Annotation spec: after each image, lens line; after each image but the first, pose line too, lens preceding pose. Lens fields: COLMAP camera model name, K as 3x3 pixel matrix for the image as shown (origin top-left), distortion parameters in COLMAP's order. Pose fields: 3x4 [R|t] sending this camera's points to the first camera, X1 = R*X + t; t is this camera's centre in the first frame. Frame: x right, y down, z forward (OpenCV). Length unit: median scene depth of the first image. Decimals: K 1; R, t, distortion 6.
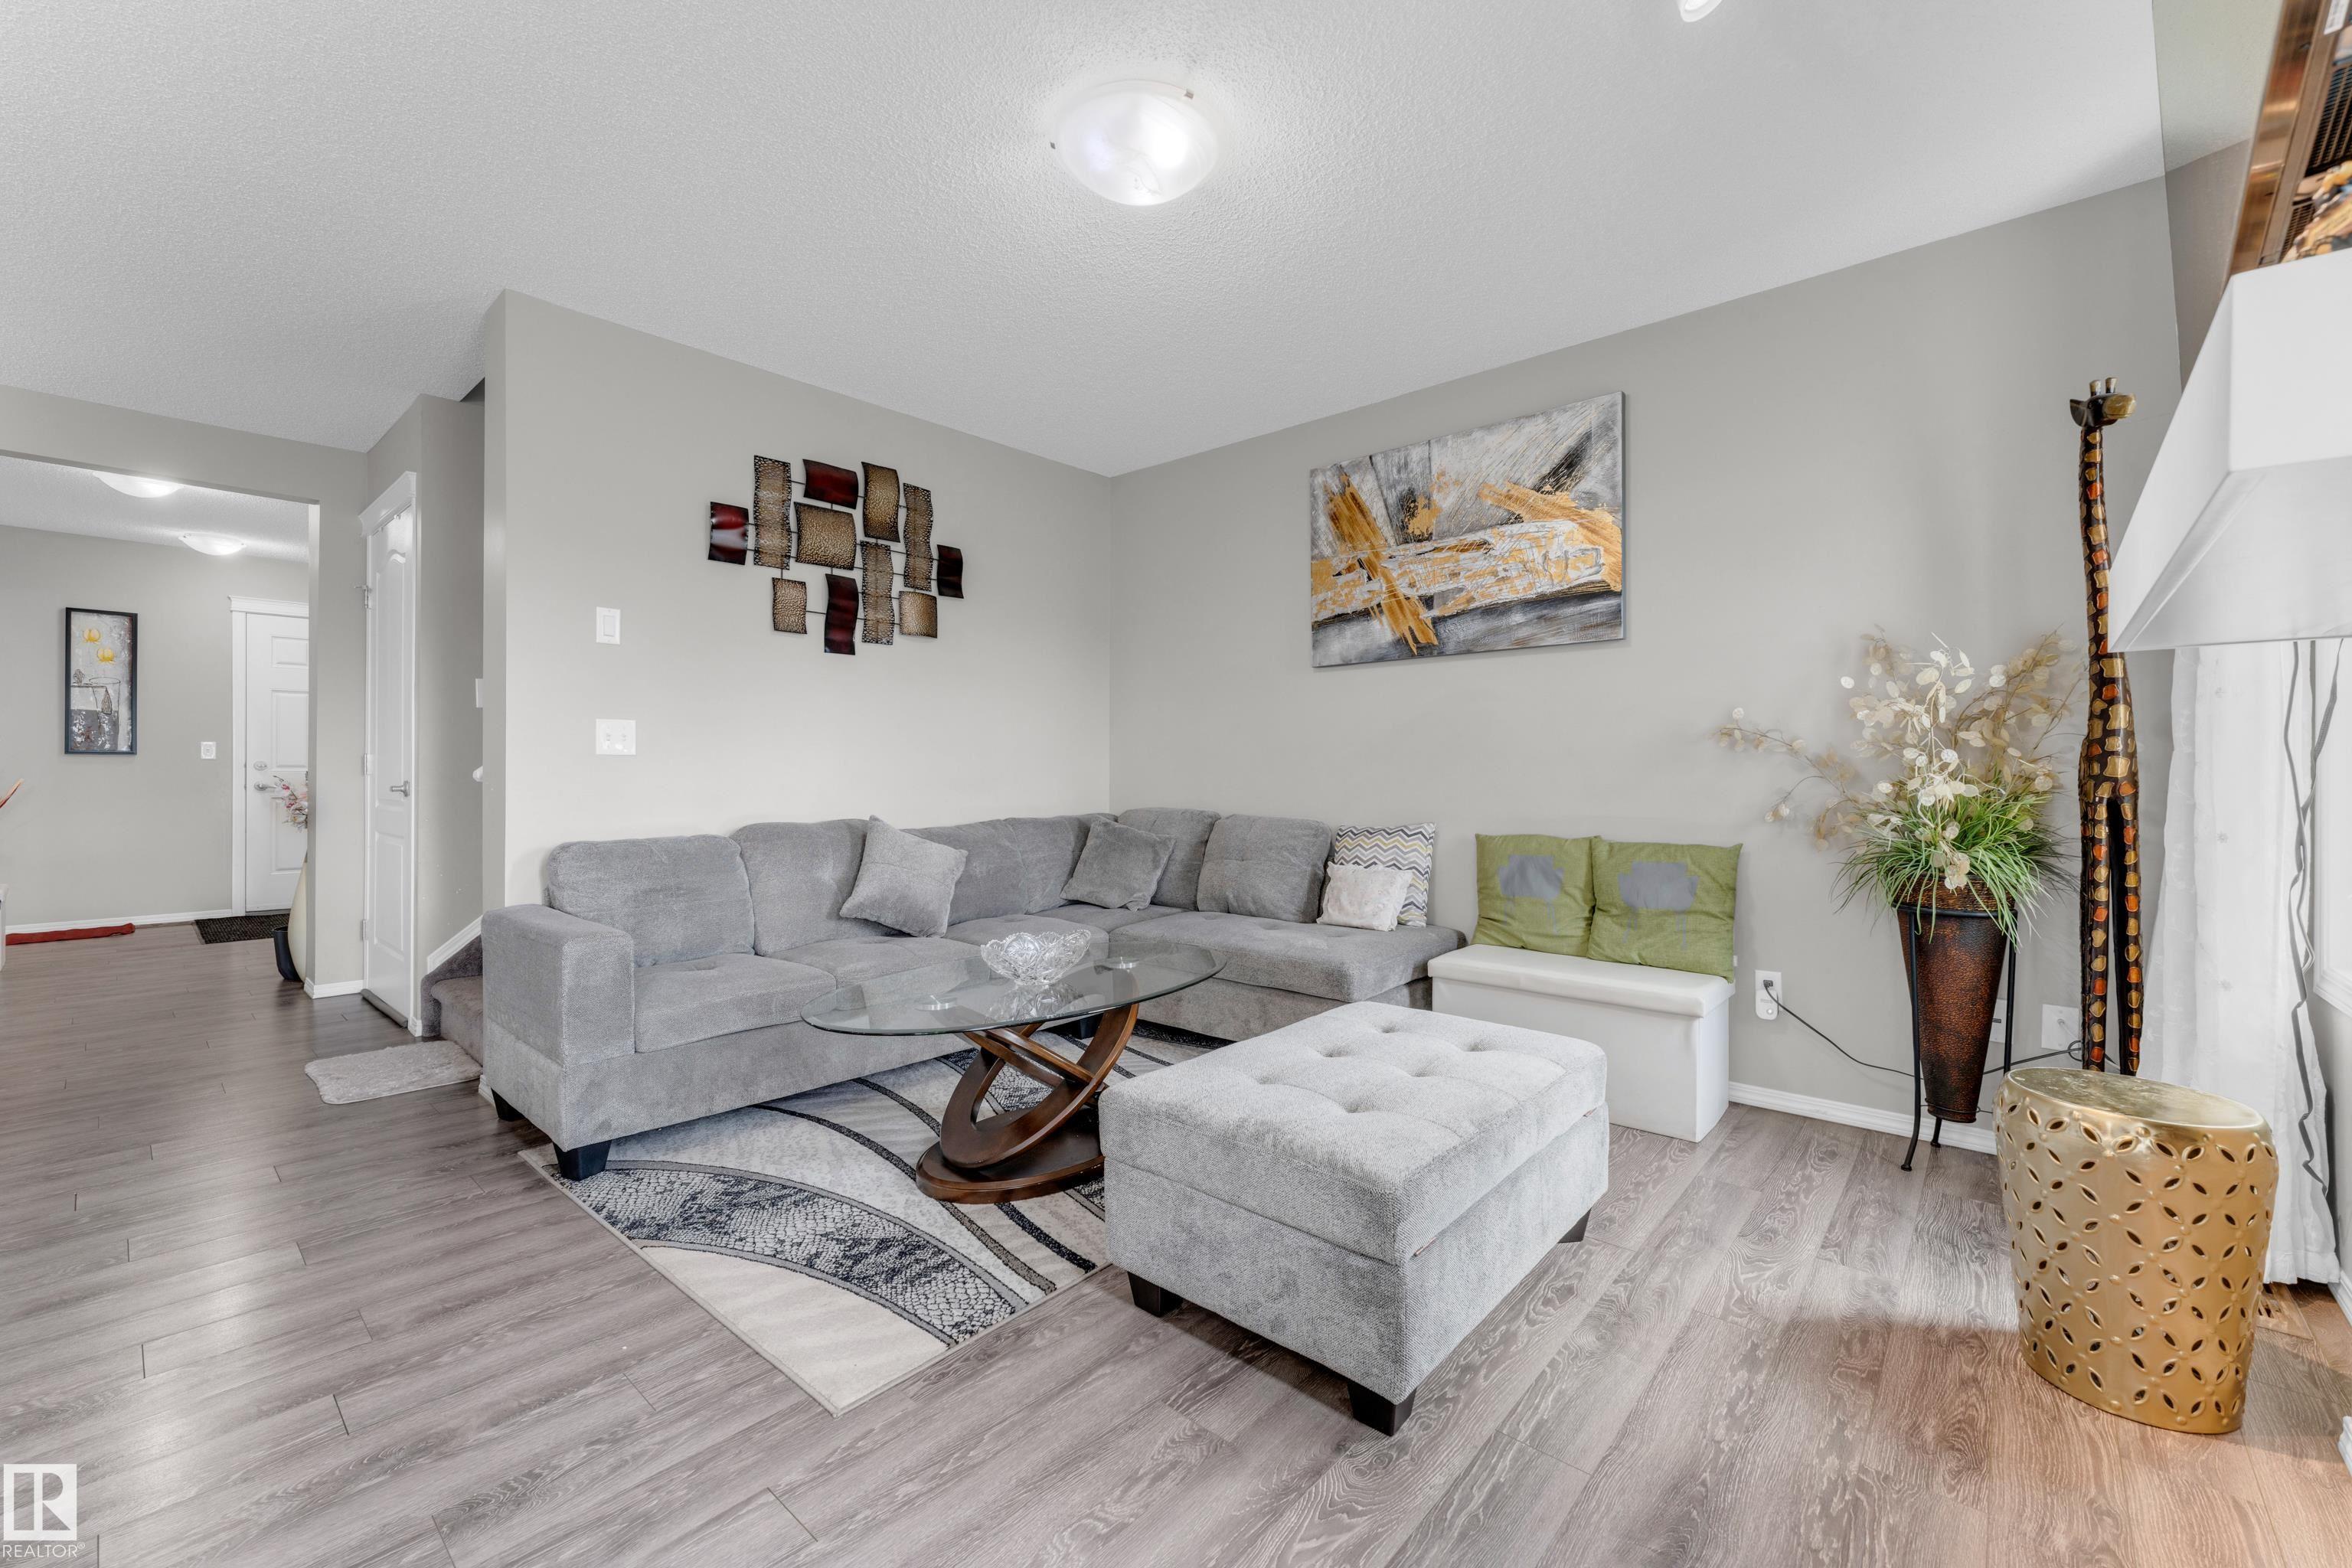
lens RADIAL K [[963.4, 0, 1181.0], [0, 963.4, 763.5], [0, 0, 1]] dist [0.009372, -0.000032]
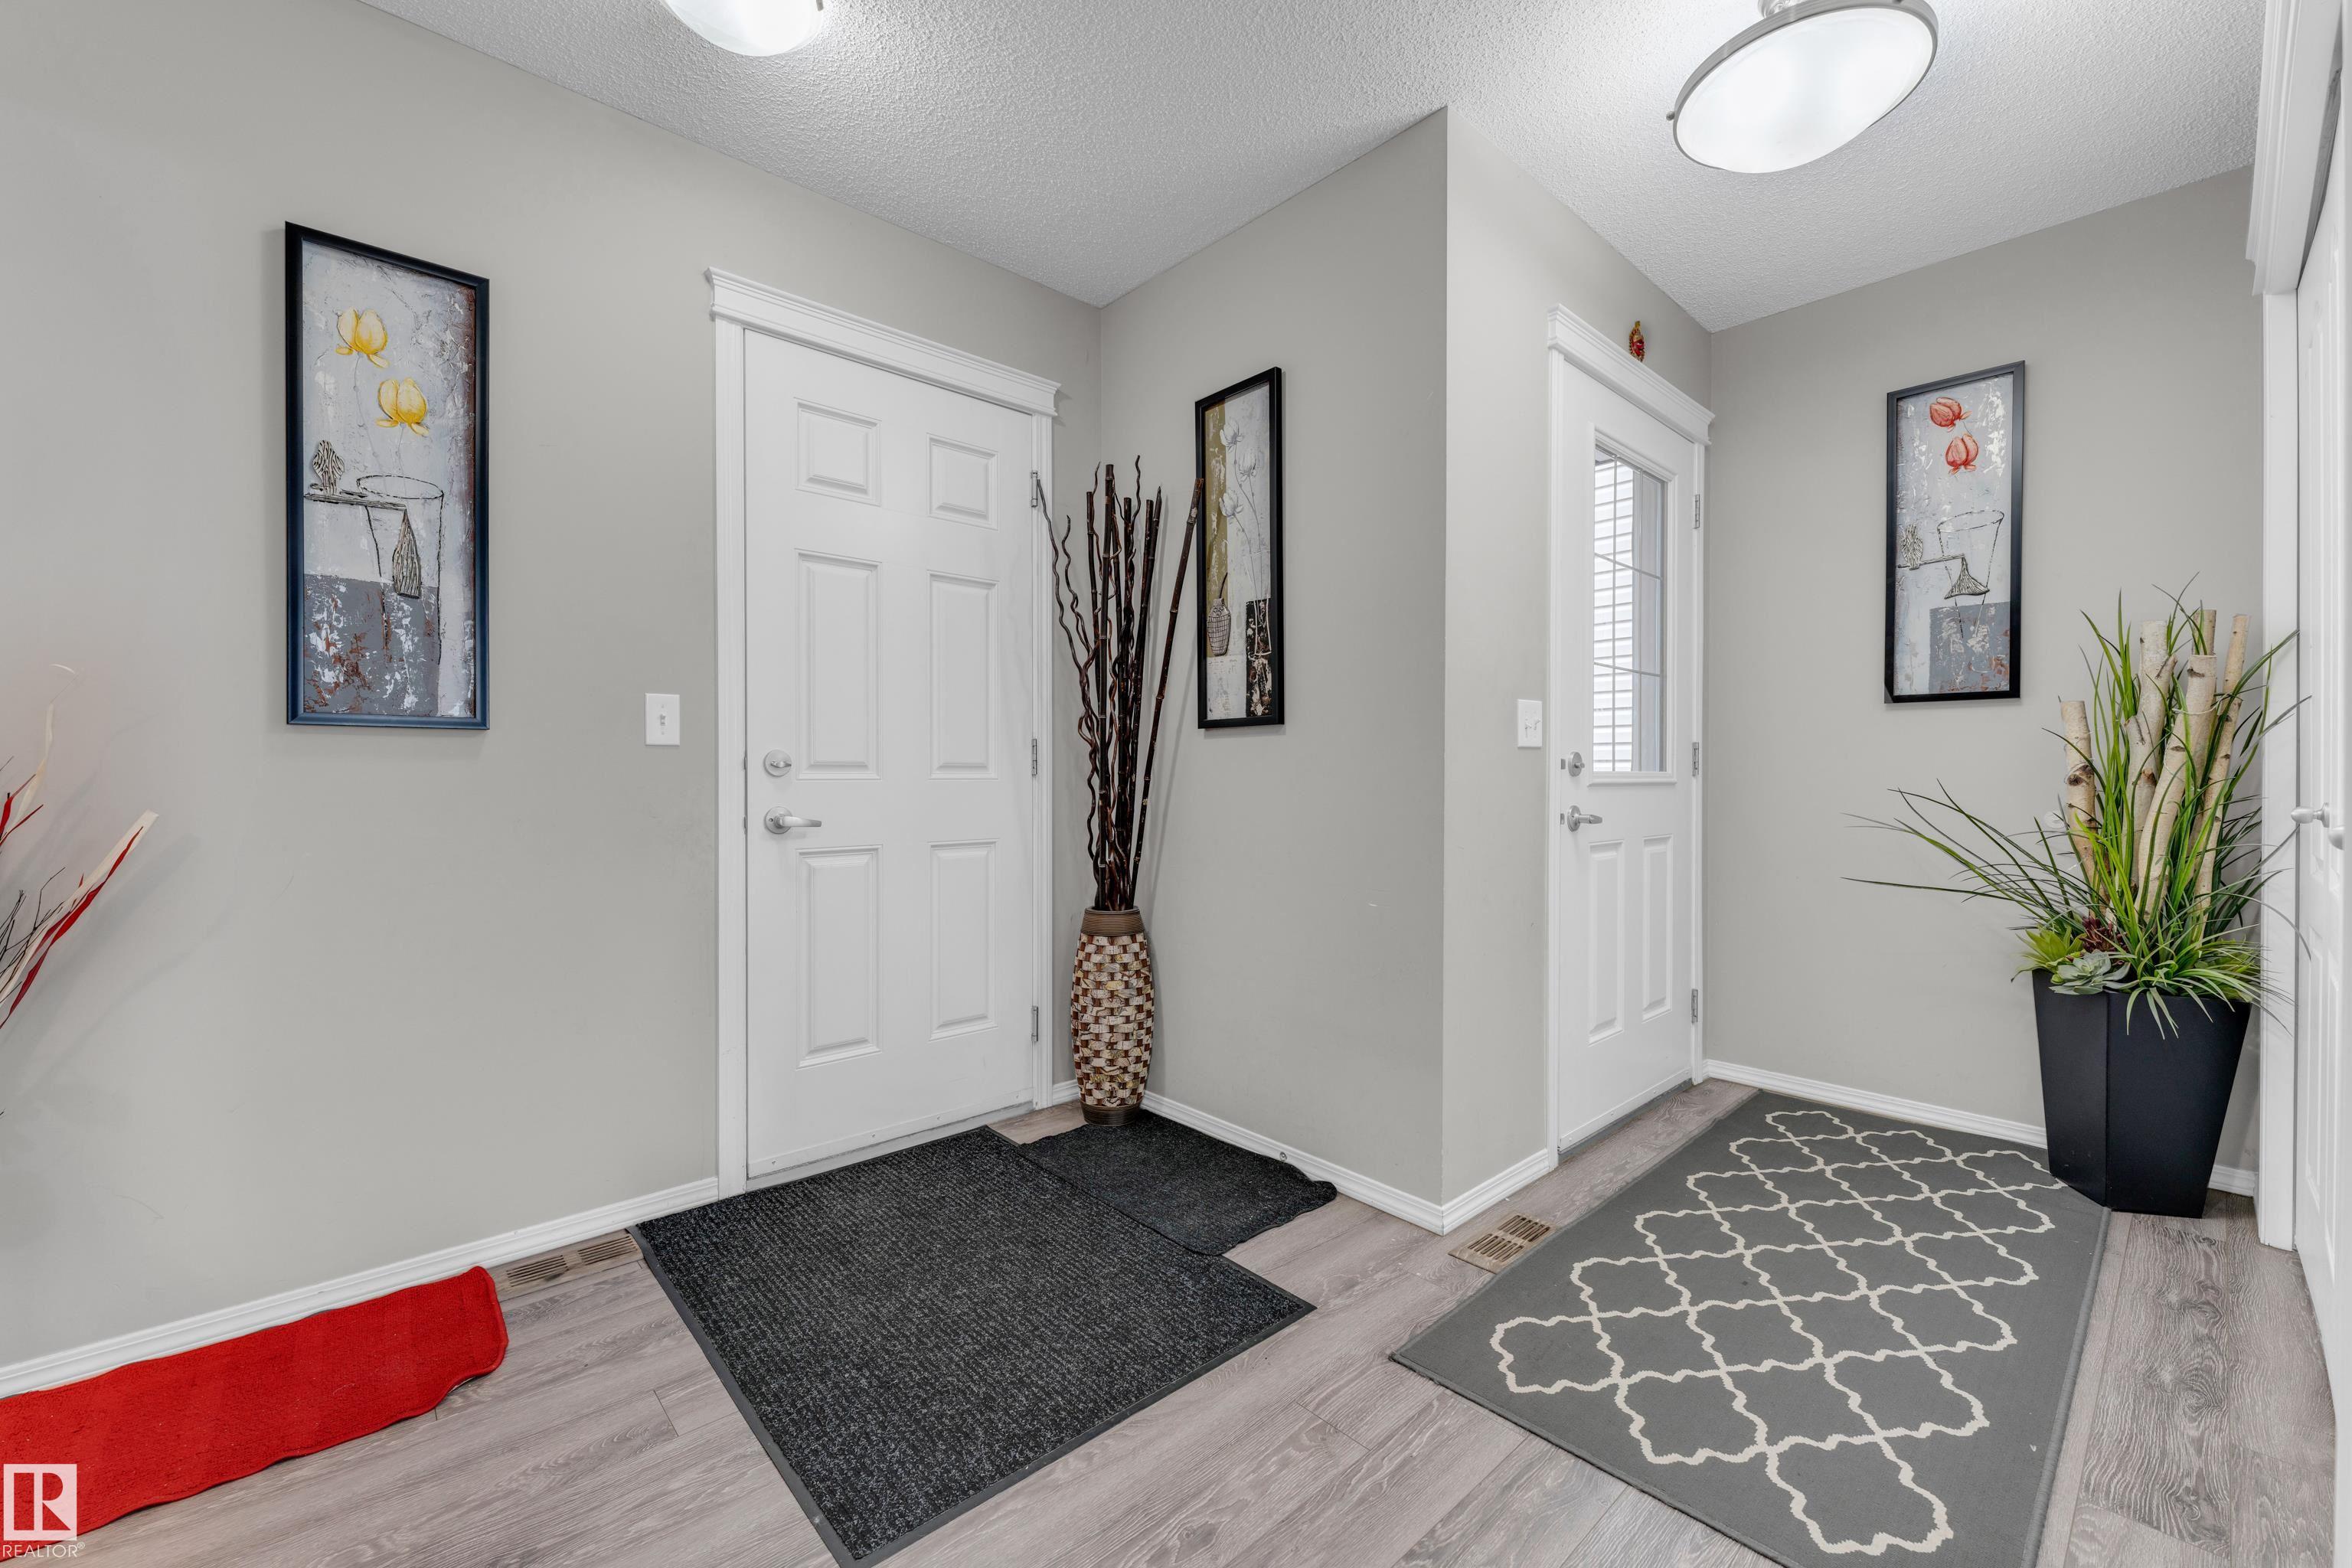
lens RADIAL K [[926.9, 0, 1183.7], [0, 926.9, 779.3], [0, 0, 1]] dist [-0.004666, -0.000171]
pose [[0.992928, 0.001494, -0.118705, -1.307996], [0.000349, 0.999880, 0.015502, 0.004195], [0.118714, -0.015433, 0.992809, 1.171933]]
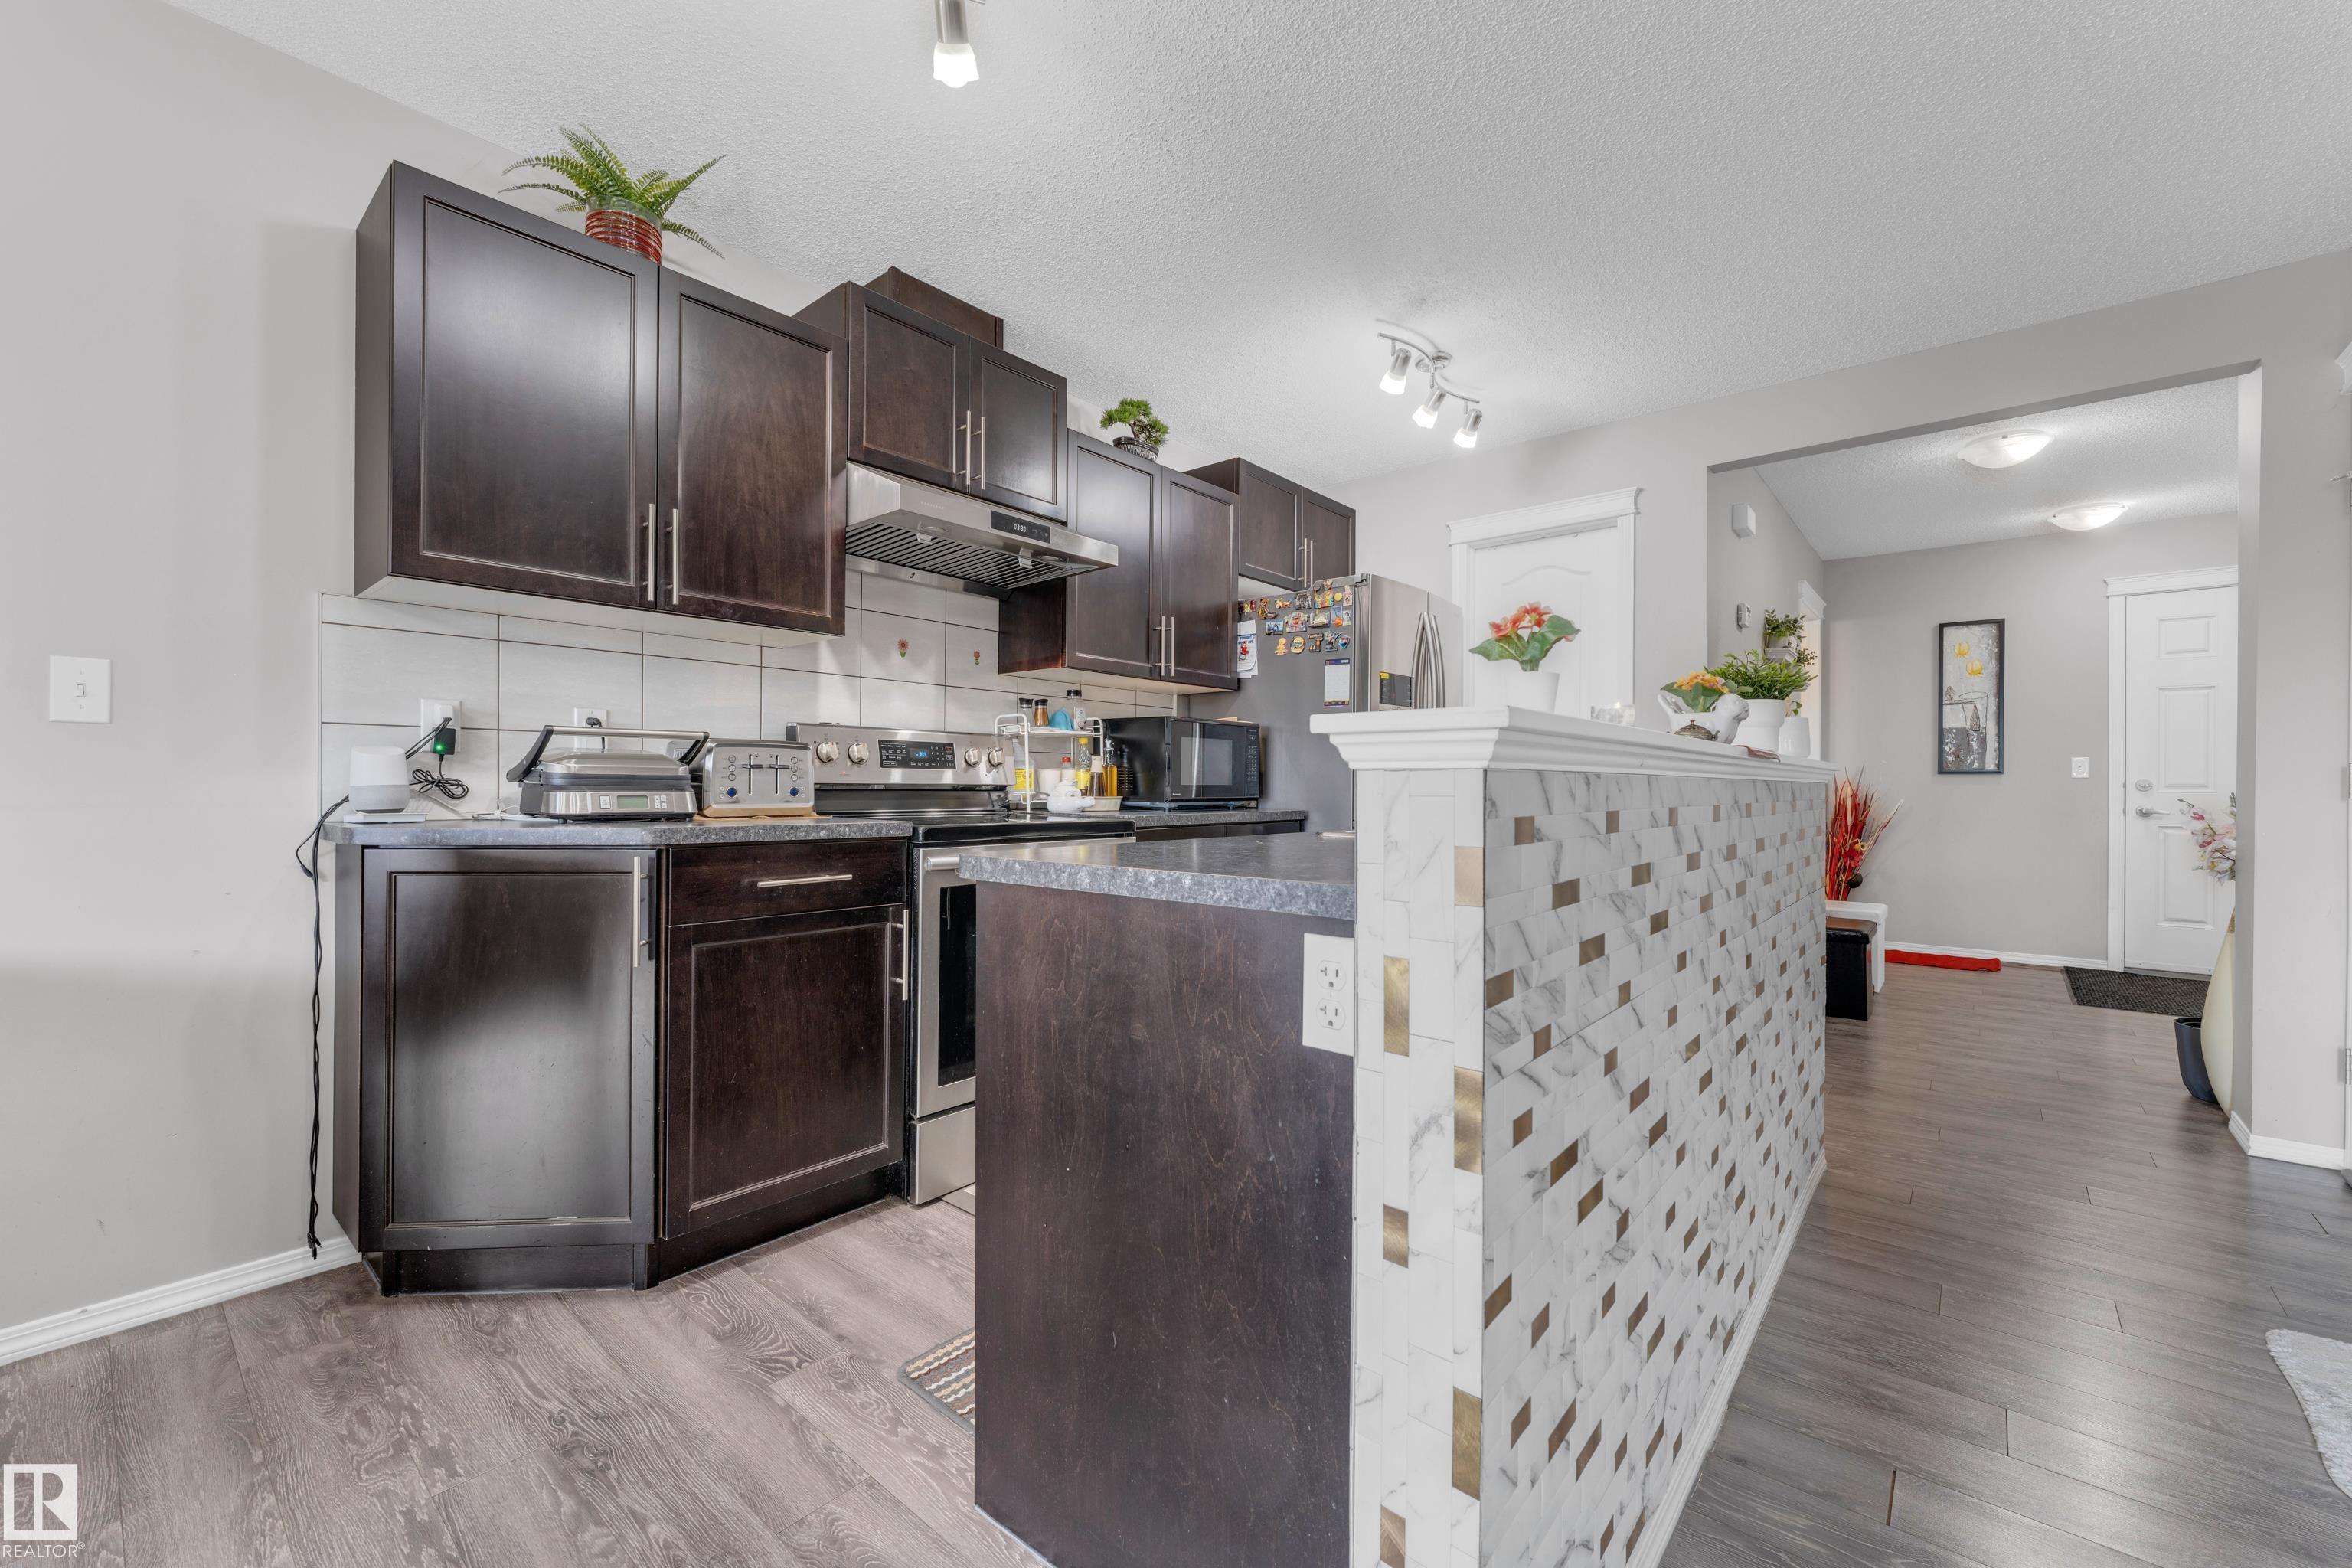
lens RADIAL K [[927.6, 0, 1180.9], [0, 927.6, 786.7], [0, 0, 1]] dist [-0.000624, -0.000064]
pose [[0.019362, -0.000326, -0.999812, -0.356857], [0.000385, 1.000000, -0.000318, 0.004621], [0.999812, -0.000379, 0.019362, 0.346090]]
